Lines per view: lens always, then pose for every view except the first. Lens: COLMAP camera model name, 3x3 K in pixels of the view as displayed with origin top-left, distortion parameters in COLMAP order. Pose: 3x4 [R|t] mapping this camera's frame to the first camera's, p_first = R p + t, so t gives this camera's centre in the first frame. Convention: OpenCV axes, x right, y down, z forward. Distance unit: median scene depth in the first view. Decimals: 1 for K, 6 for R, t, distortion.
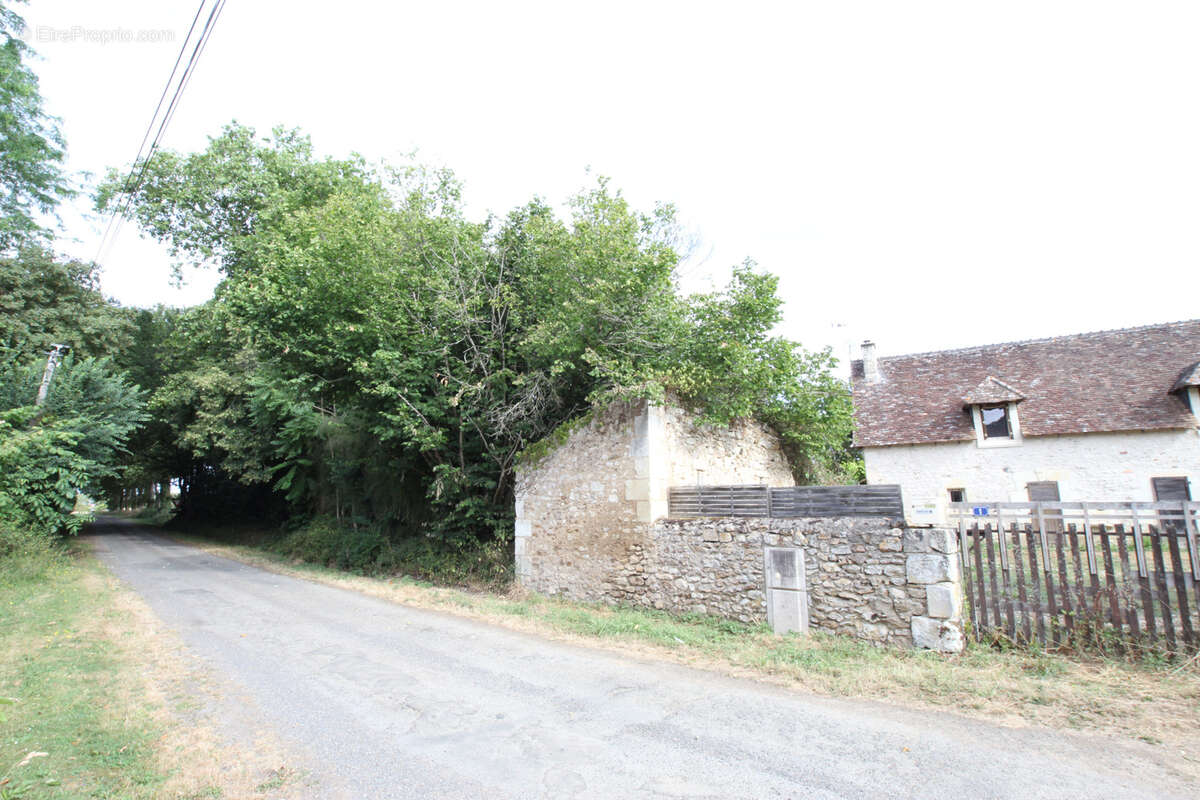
lens RADIAL K [[563.7, 0, 599.3], [0, 563.7, 395.7], [0, 0, 1]] dist [-0.048345, 0.011886]
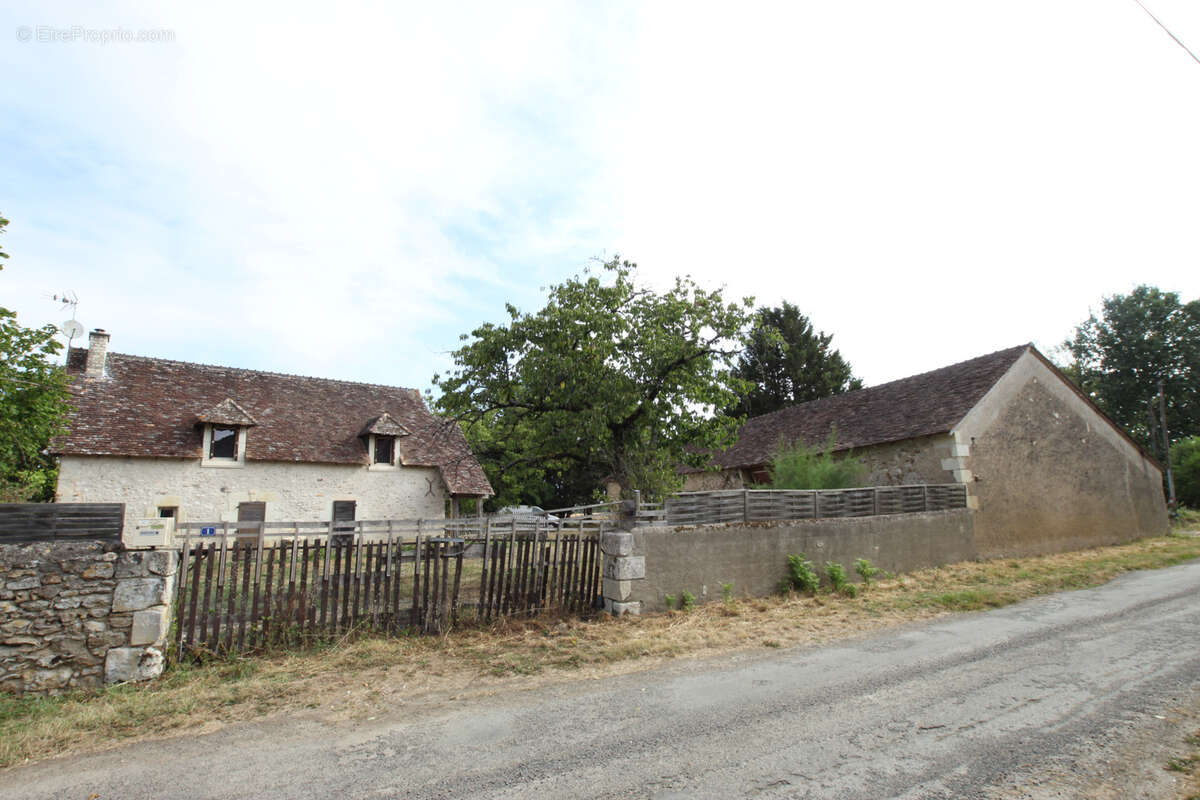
lens RADIAL K [[563.7, 0, 599.3], [0, 563.7, 395.7], [0, 0, 1]] dist [-0.048345, 0.011886]
pose [[0.330409, 0.184470, 0.925635, -0.068793], [-0.154491, 0.978058, -0.139771, -0.008412], [-0.931108, -0.096821, 0.351658, -0.023291]]
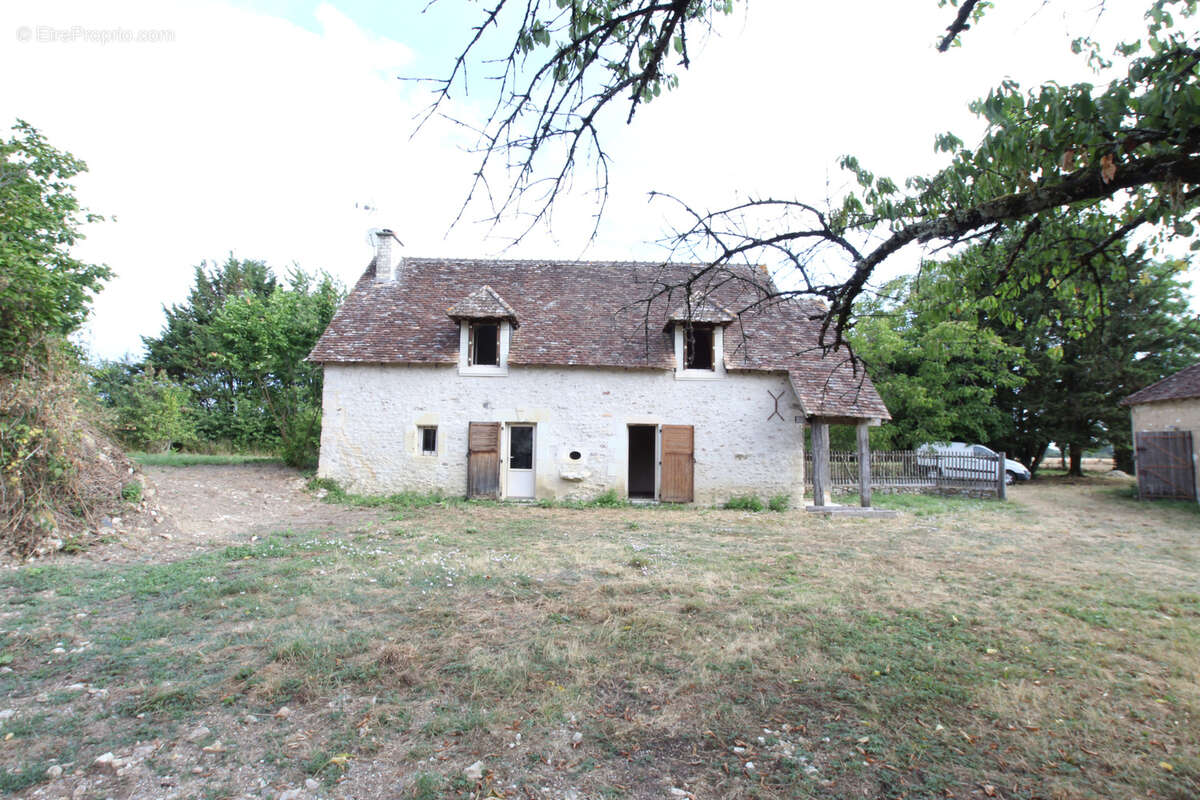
lens RADIAL K [[563.7, 0, 599.3], [0, 563.7, 395.7], [0, 0, 1]] dist [-0.048345, 0.011886]
pose [[0.866734, 0.069252, 0.493939, 1.525061], [-0.122504, 0.989536, 0.076226, 0.127374], [-0.483492, -0.126577, 0.866149, 0.719095]]
